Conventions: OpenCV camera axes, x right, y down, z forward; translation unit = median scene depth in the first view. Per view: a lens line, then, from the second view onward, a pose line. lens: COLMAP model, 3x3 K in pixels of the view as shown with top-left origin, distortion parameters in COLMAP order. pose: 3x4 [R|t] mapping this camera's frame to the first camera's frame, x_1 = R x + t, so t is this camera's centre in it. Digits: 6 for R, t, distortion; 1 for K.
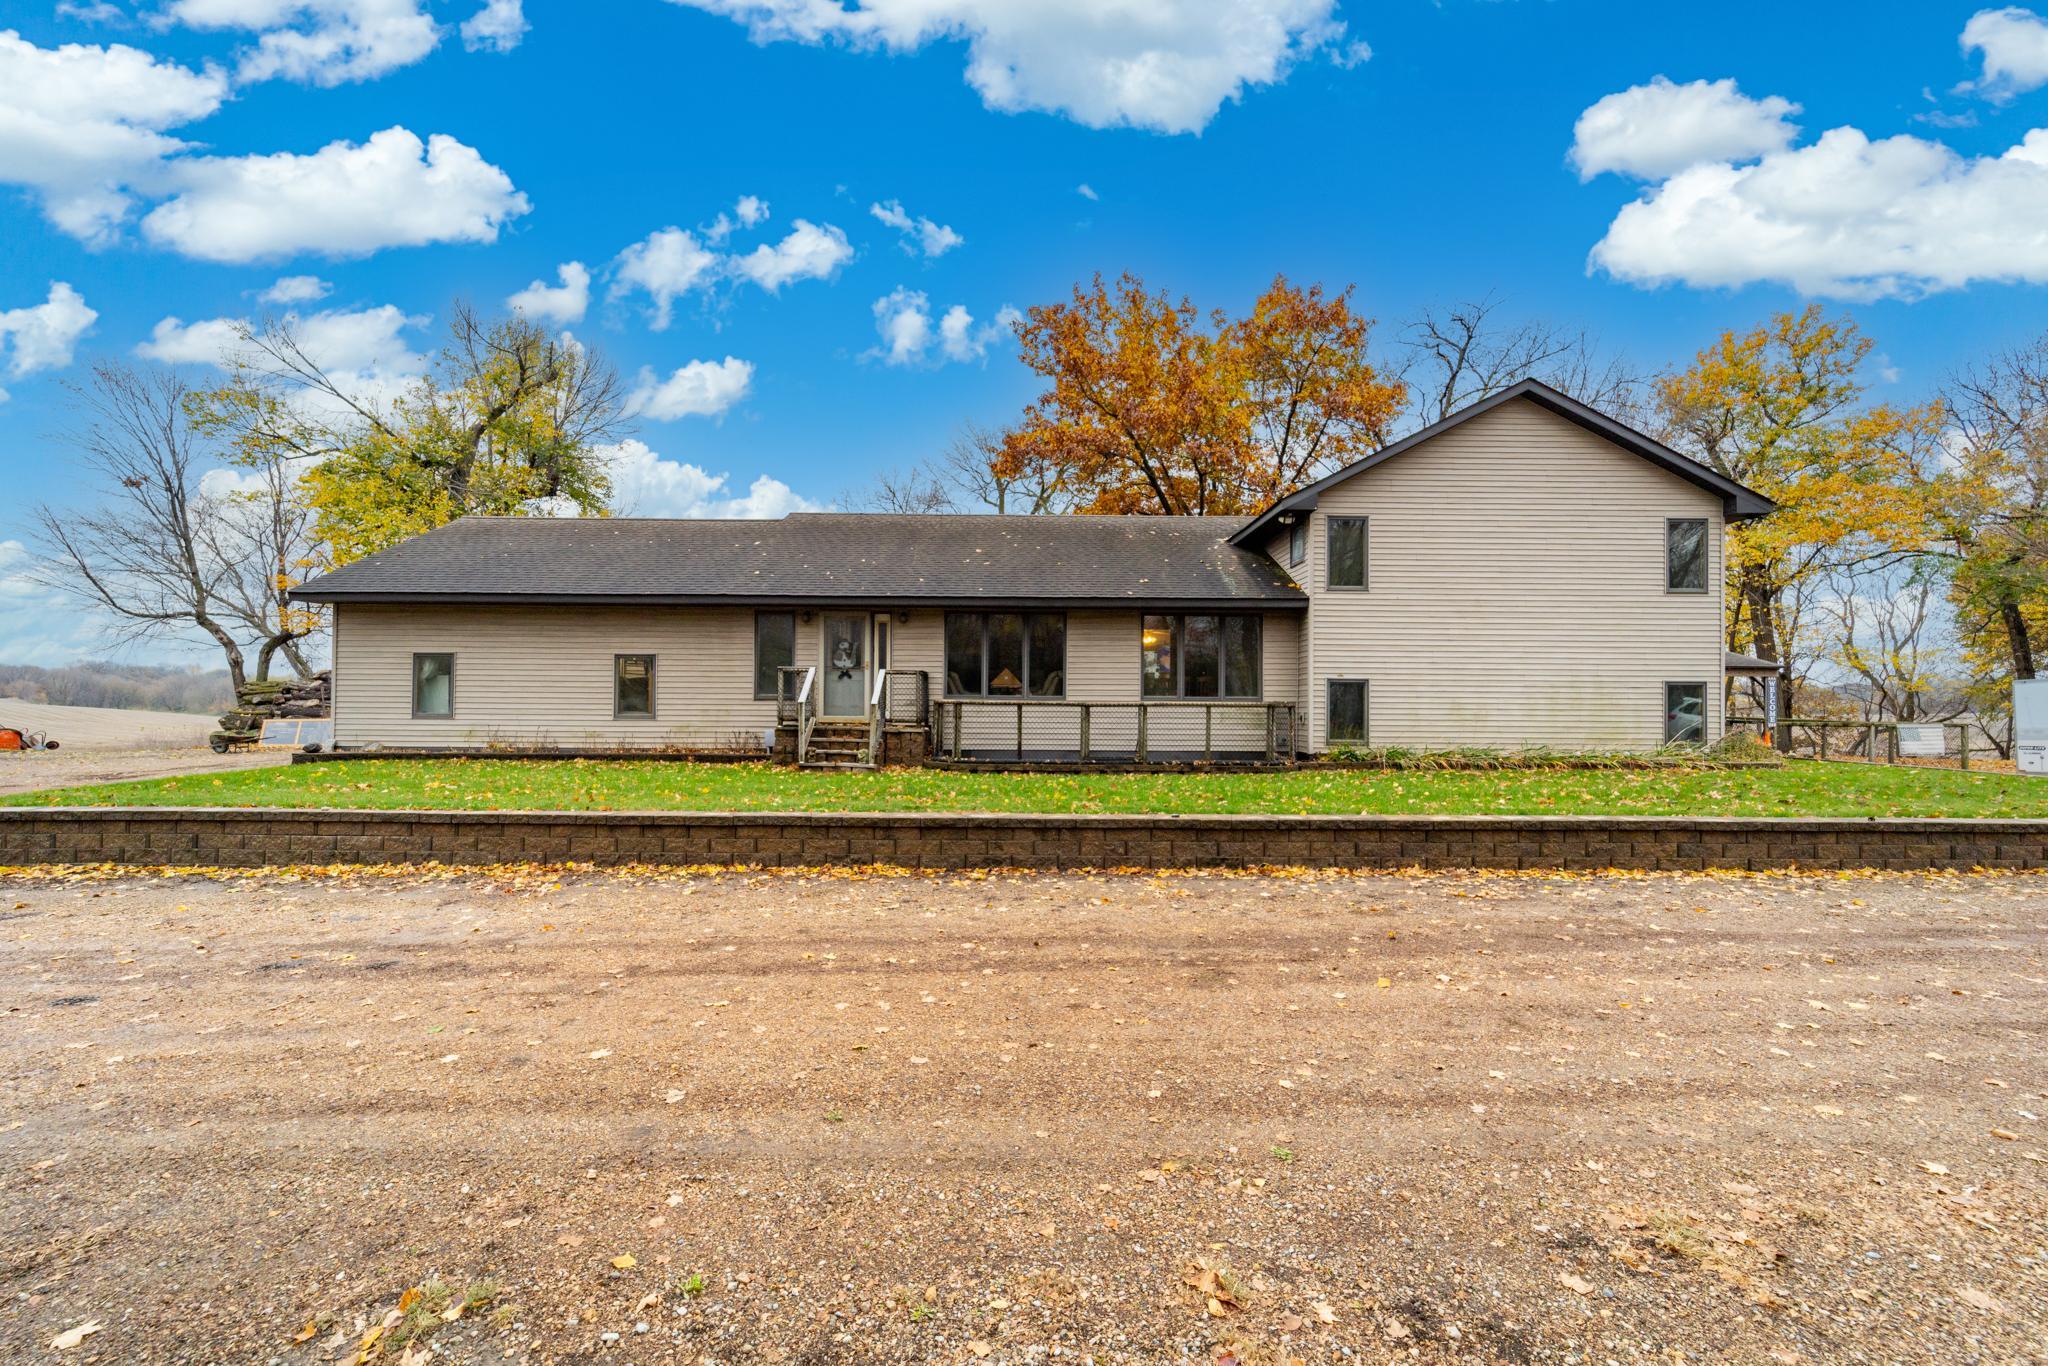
lens RADIAL K [[821.8, 0, 1036.9], [0, 821.8, 689.2], [0, 0, 1]] dist [-0.000472, -0.000136]
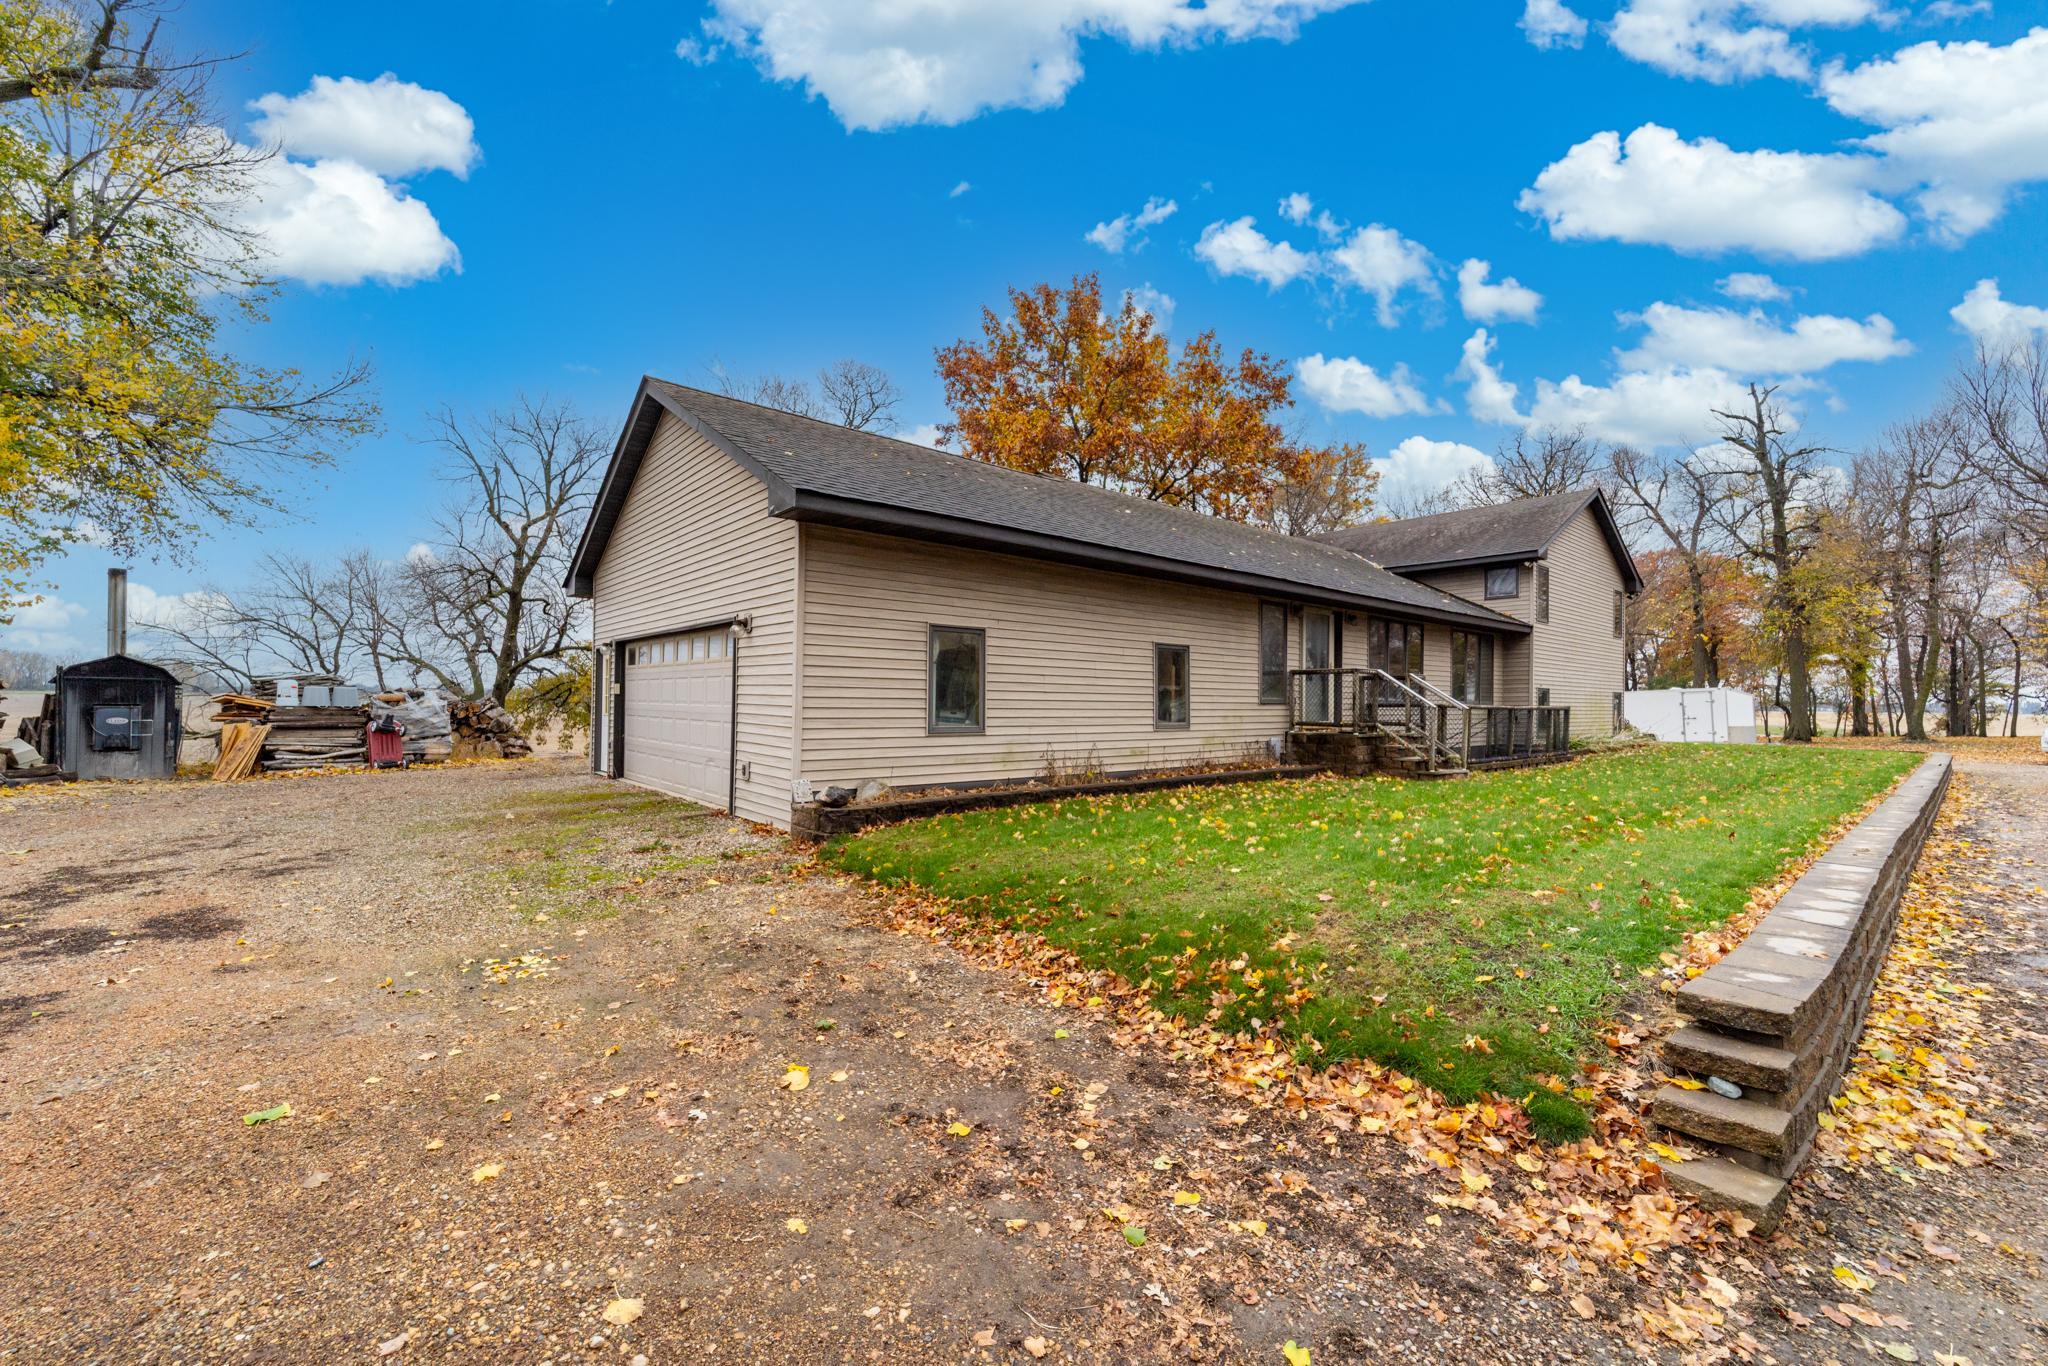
lens RADIAL K [[821.8, 0, 1036.9], [0, 821.8, 689.2], [0, 0, 1]] dist [-0.000472, -0.000136]
pose [[0.754071, 0.011132, 0.656698, -1.121796], [-0.011913, 0.999924, -0.003271, 0.003743], [-0.656685, -0.005357, 0.754146, 0.532160]]
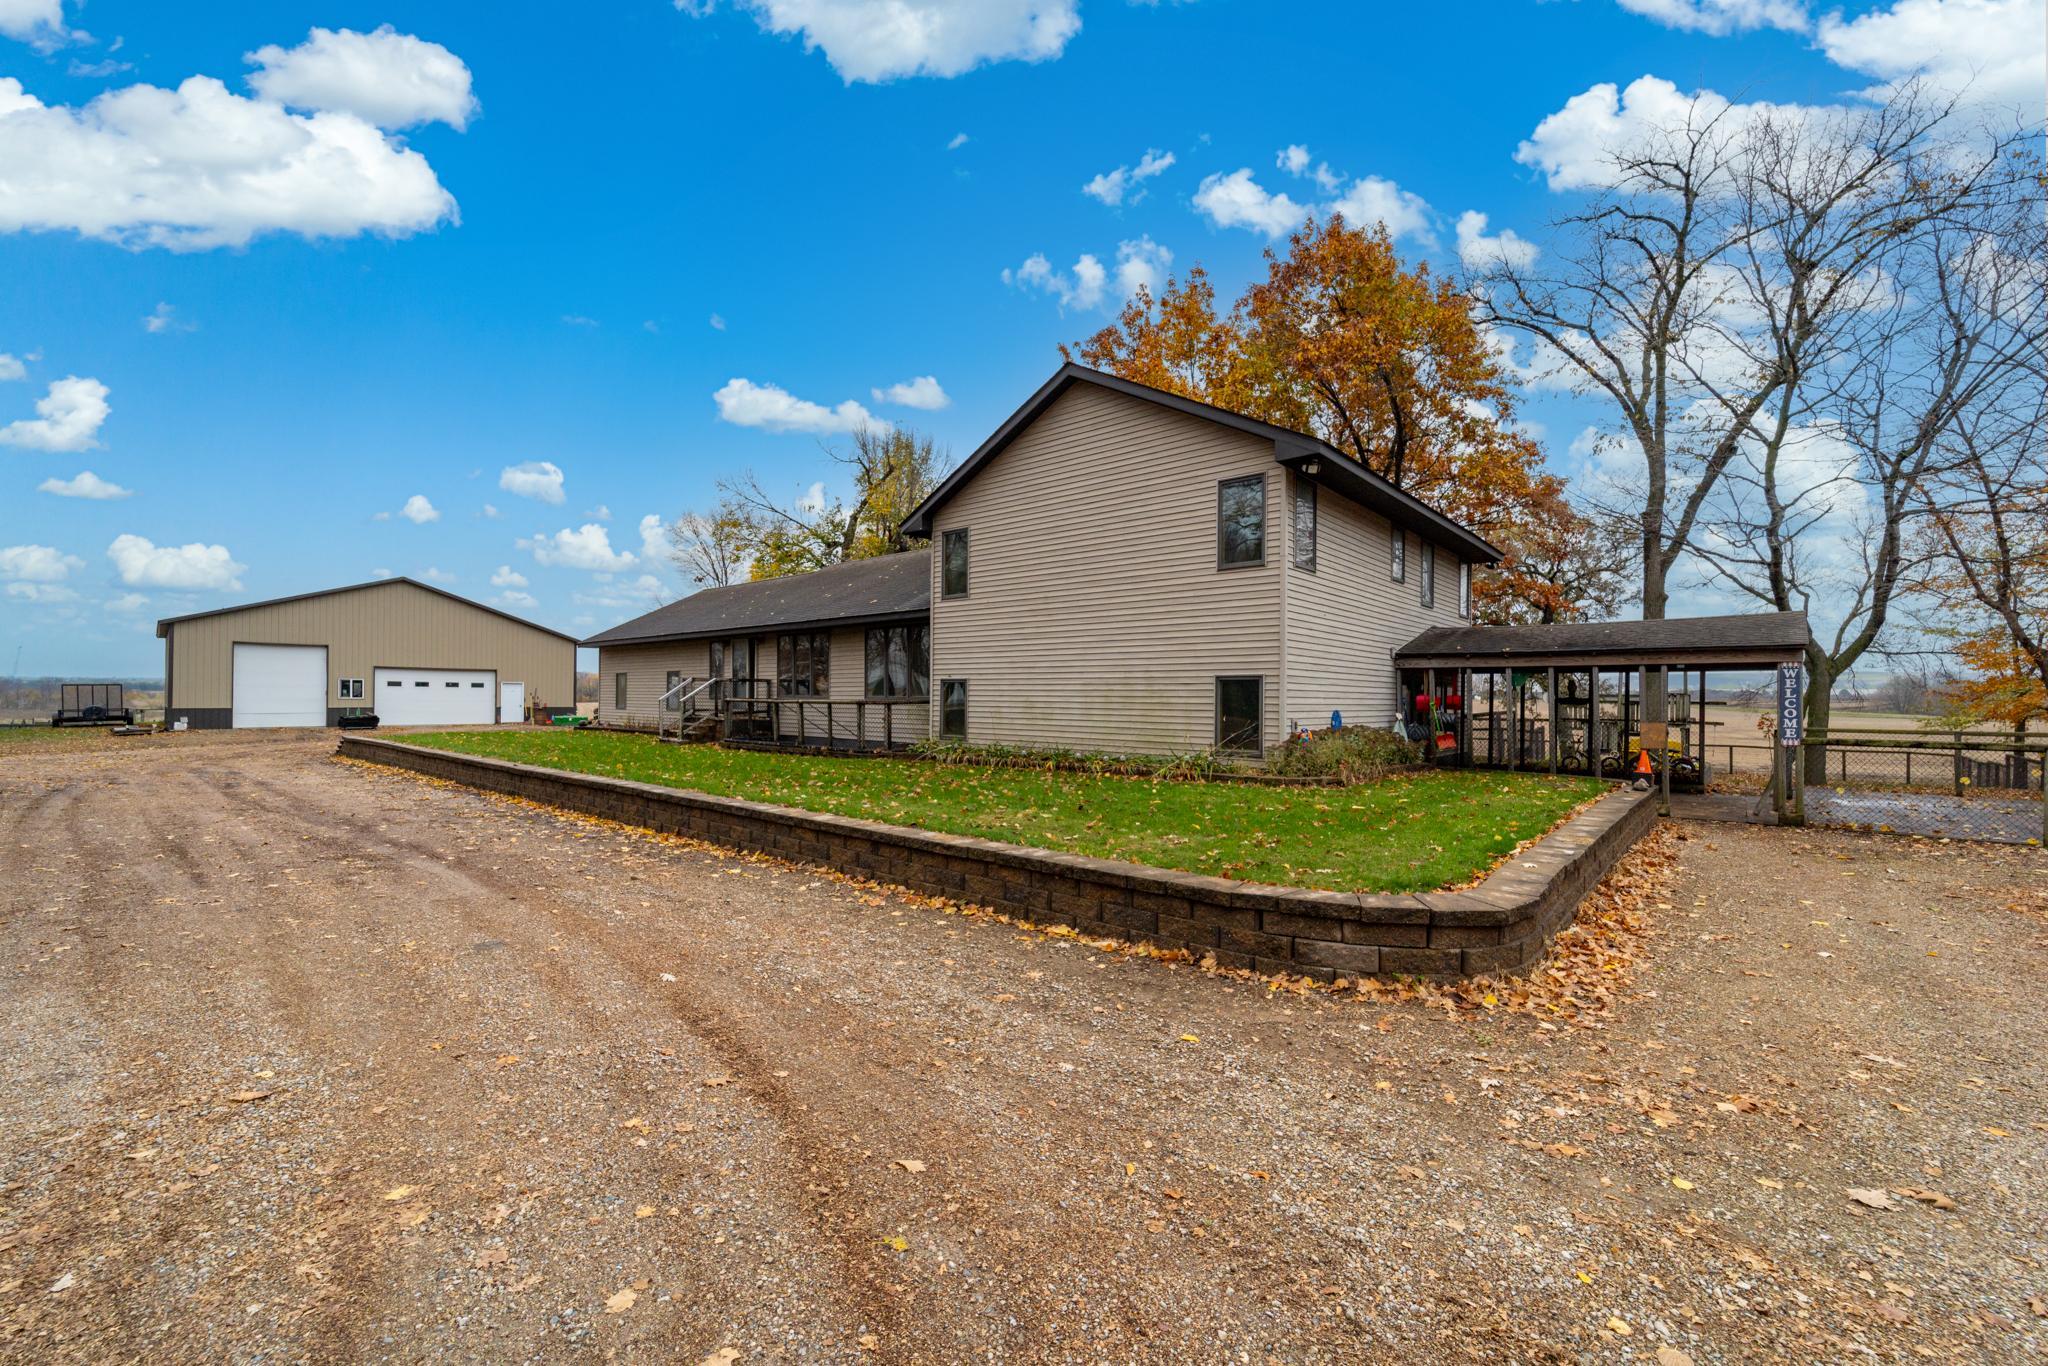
lens RADIAL K [[821.8, 0, 1036.9], [0, 821.8, 689.2], [0, 0, 1]] dist [-0.000472, -0.000136]
pose [[0.756494, -0.008569, -0.653944, 1.175089], [0.013973, 0.999898, 0.003062, -0.001011], [0.653851, -0.011454, 0.756536, 0.242882]]
